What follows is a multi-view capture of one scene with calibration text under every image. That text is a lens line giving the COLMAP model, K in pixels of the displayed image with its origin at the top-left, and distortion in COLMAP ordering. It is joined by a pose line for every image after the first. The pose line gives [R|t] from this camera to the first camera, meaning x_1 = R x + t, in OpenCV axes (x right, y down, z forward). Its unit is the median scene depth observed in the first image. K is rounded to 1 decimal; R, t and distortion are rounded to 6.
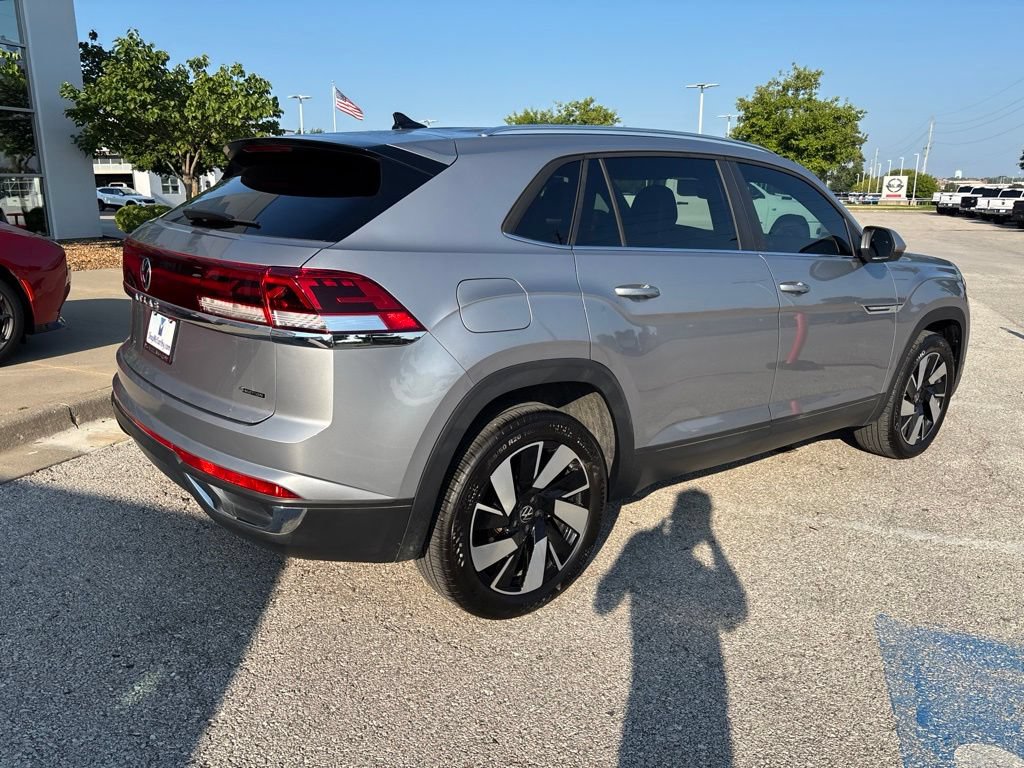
lens RADIAL K [[775.8, 0, 507.8], [0, 775.8, 387.1], [0, 0, 1]] dist [0.046168, -0.056285]
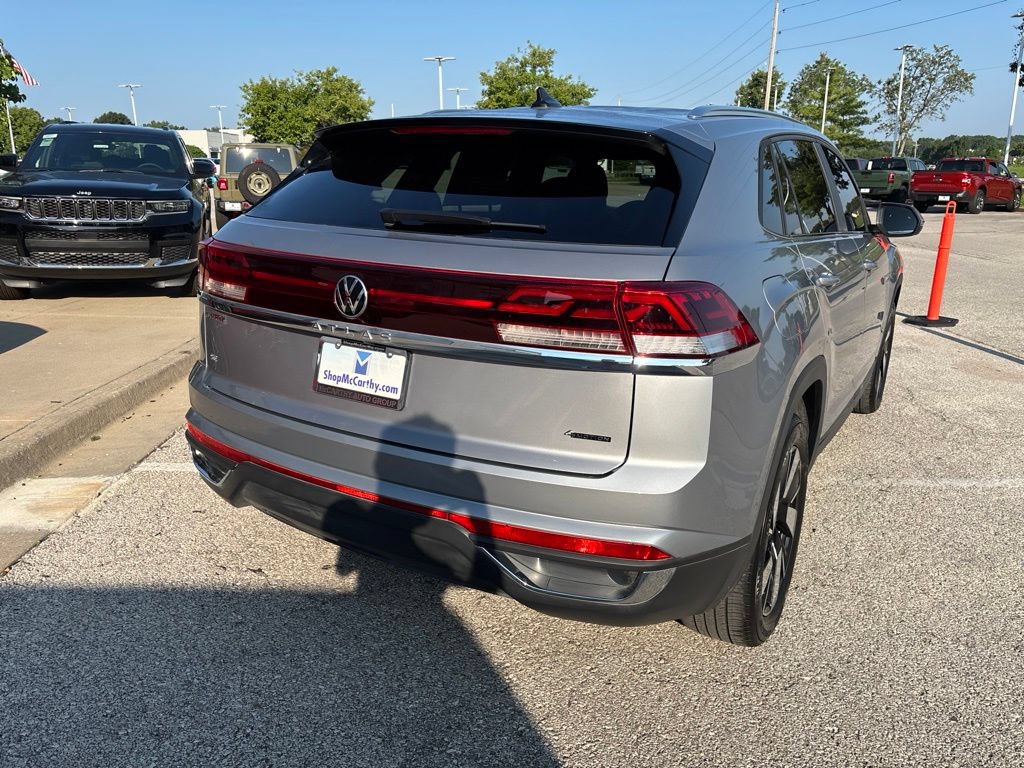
lens RADIAL K [[775.8, 0, 508.7], [0, 775.8, 376.3], [0, 0, 1]] dist [0.046168, -0.056285]
pose [[0.937979, -0.099116, 0.332223, -0.332407], [0.092232, 0.995069, 0.036469, -0.046513], [-0.334200, -0.003566, 0.942496, 0.133504]]
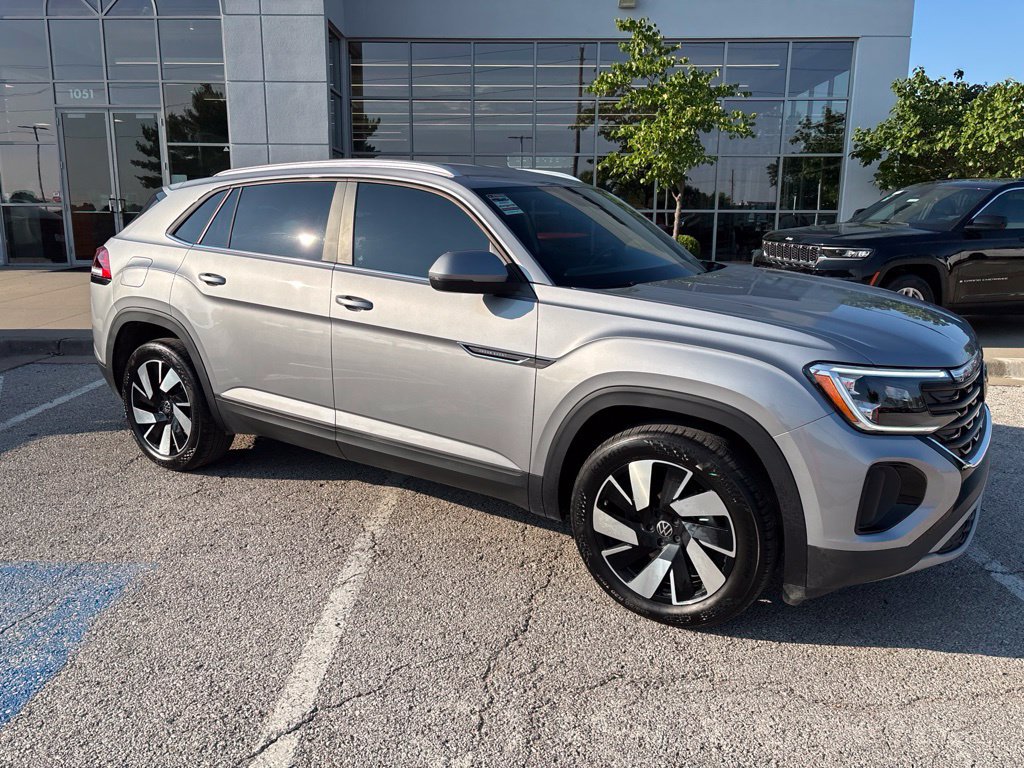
lens RADIAL K [[775.8, 0, 509.8], [0, 775.8, 380.0], [0, 0, 1]] dist [0.046168, -0.056285]
pose [[0.315923, 0.185340, -0.930506, 1.039918], [-0.237400, 0.964980, 0.111605, -0.143004], [0.918604, 0.185644, 0.348859, 0.636452]]
